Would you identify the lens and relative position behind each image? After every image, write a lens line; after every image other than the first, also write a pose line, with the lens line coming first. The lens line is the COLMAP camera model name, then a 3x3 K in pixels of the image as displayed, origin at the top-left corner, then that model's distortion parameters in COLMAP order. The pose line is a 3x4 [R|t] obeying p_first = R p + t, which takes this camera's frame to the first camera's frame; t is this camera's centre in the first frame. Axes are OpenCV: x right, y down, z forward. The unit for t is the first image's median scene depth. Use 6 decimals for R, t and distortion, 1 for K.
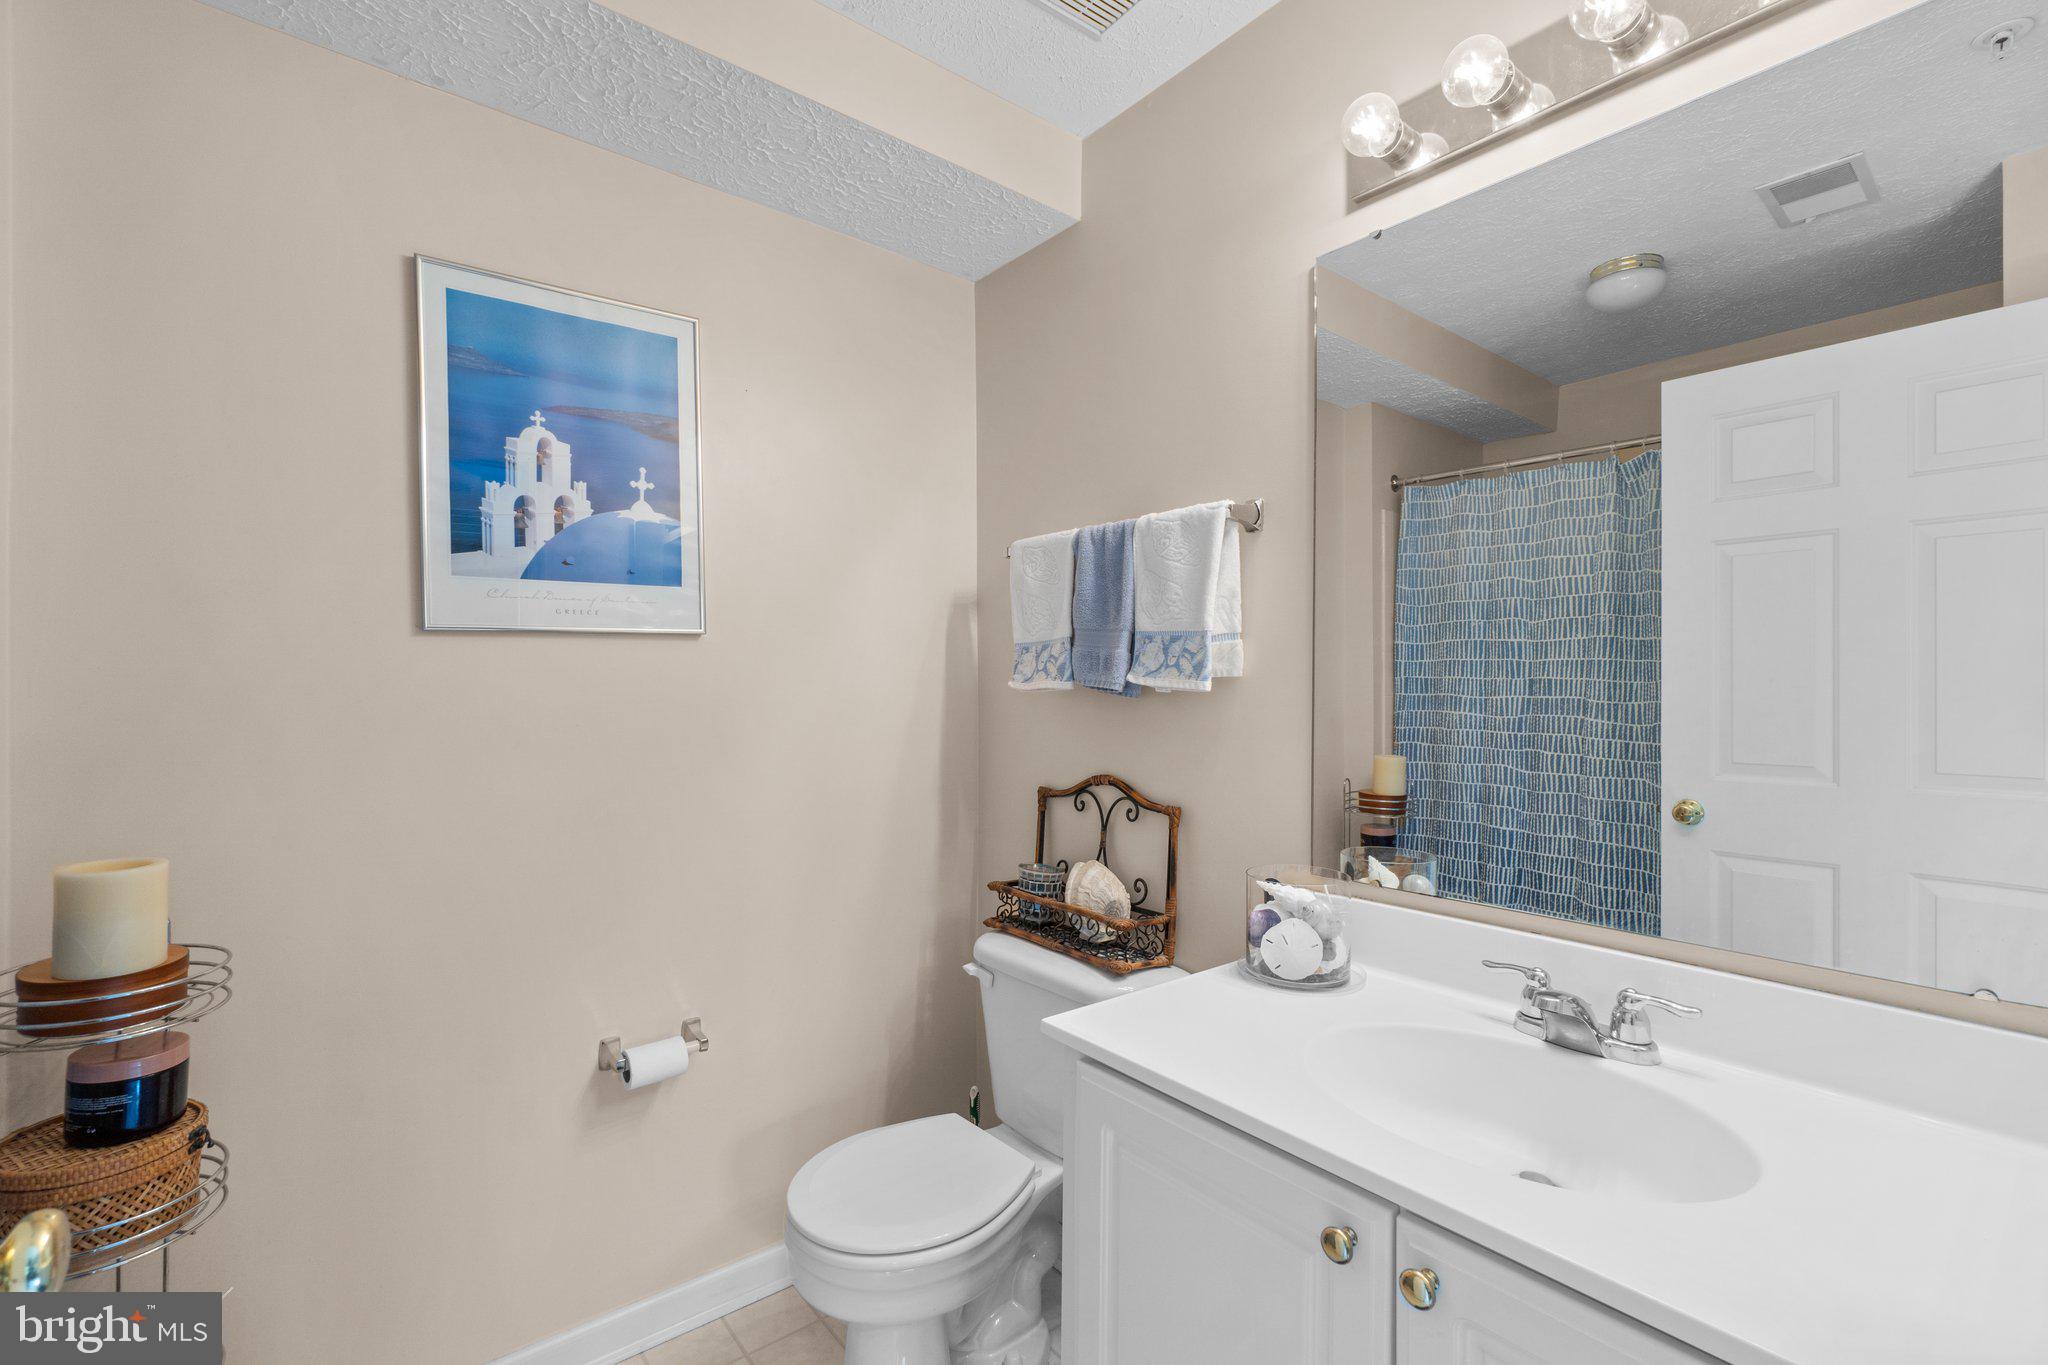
lens RADIAL K [[895.4, 0, 1020.0], [0, 895.4, 685.5], [0, 0, 1]] dist [0.004077, 0.000599]
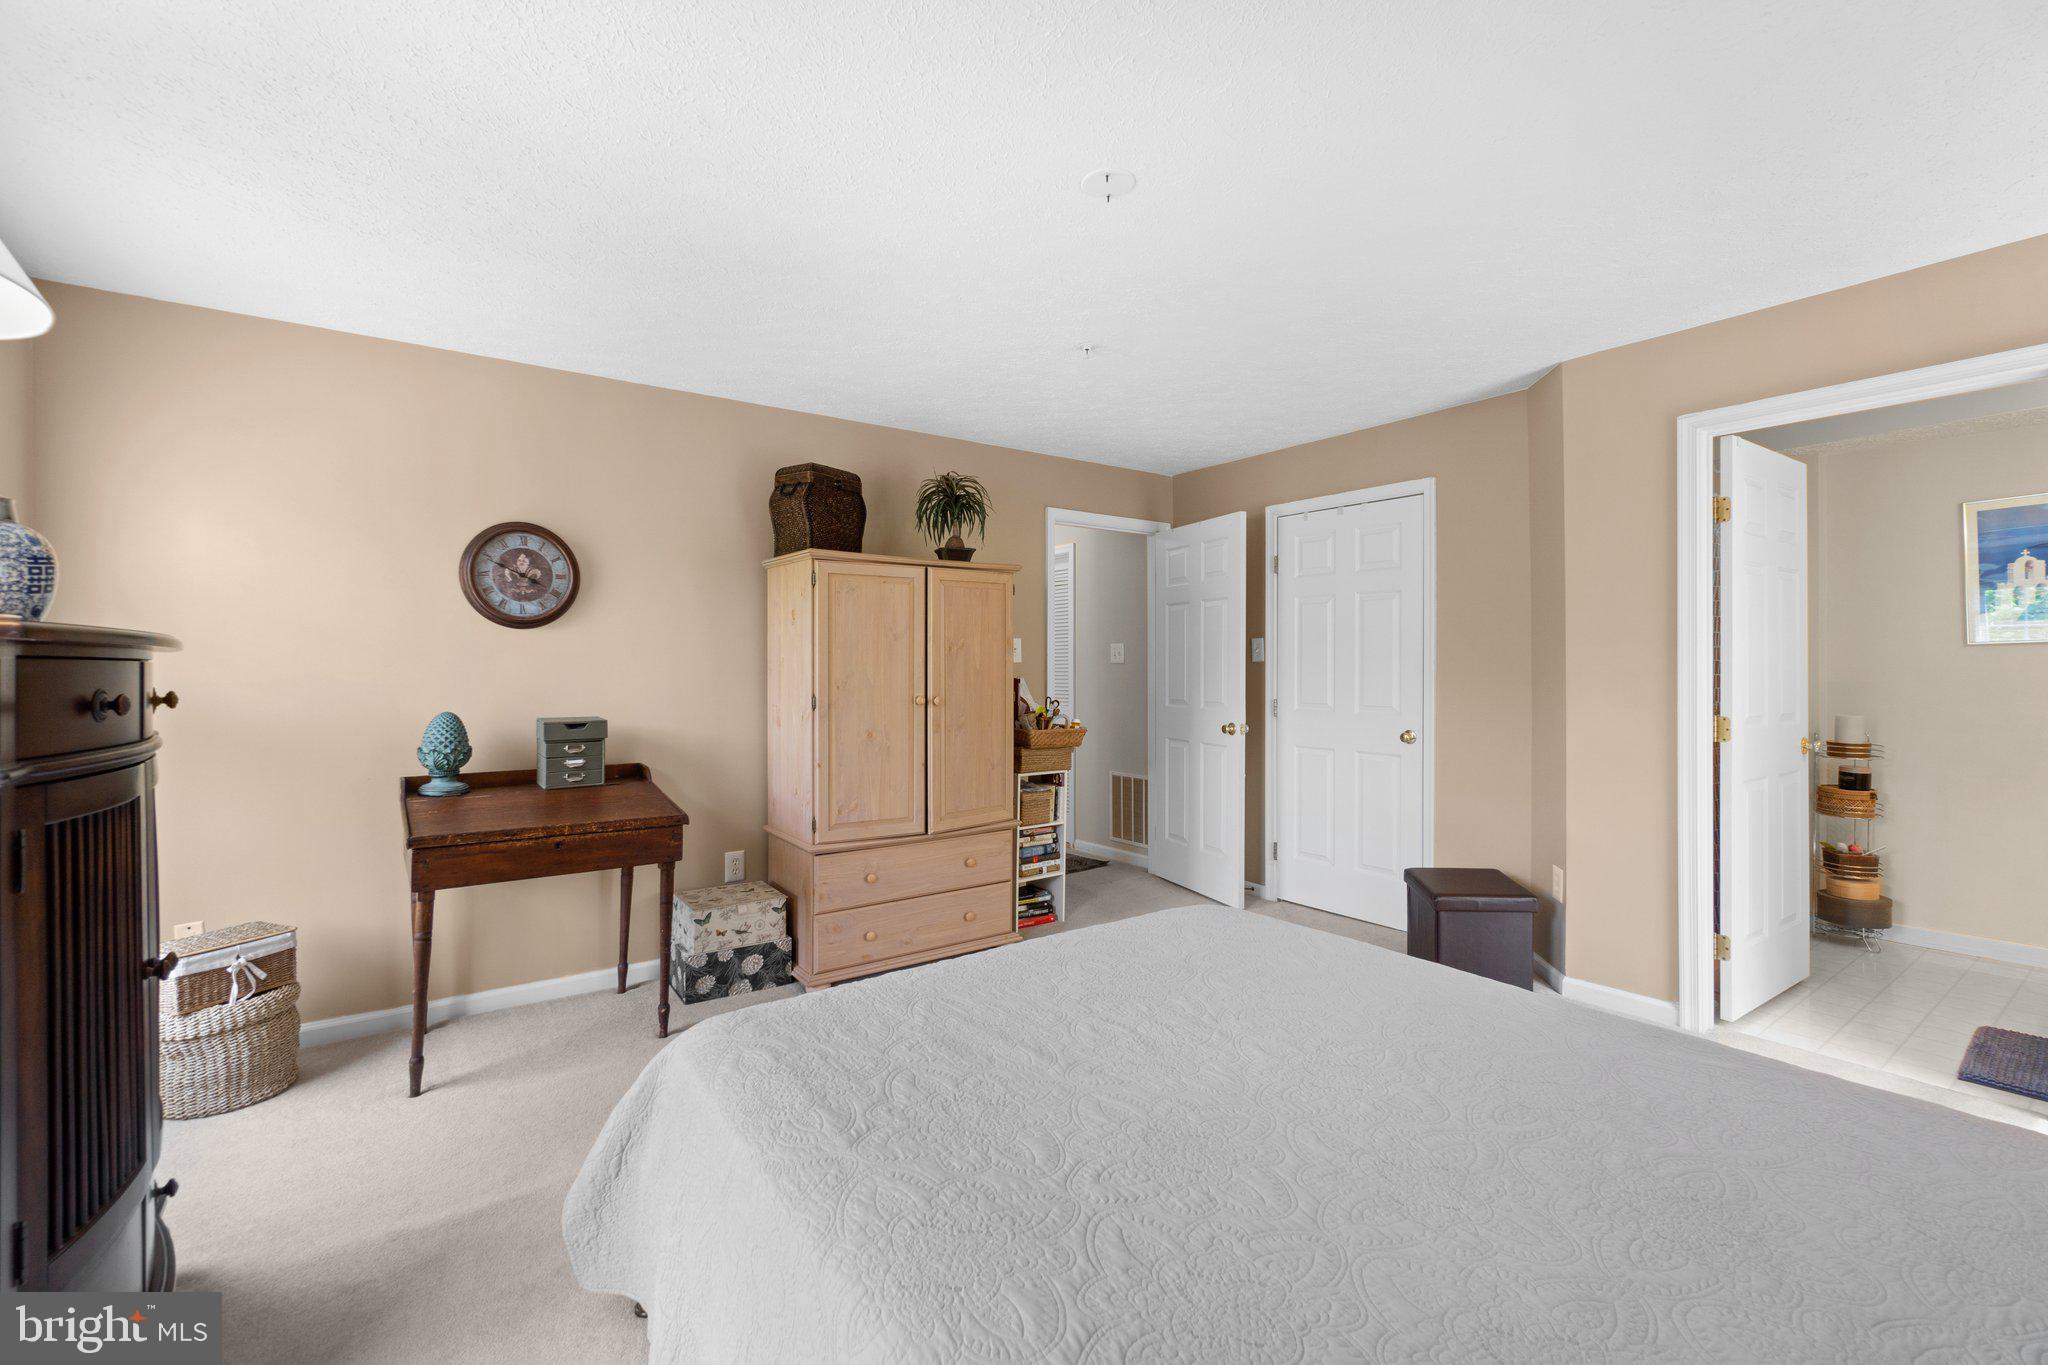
lens RADIAL K [[895.4, 0, 1017.6], [0, 895.4, 669.5], [0, 0, 1]] dist [0.004077, 0.000599]
pose [[-0.051297, 0.003263, -0.998678, 2.654985], [0.011124, 0.999934, 0.002696, -0.034405], [0.998622, -0.010971, -0.051330, -2.065669]]
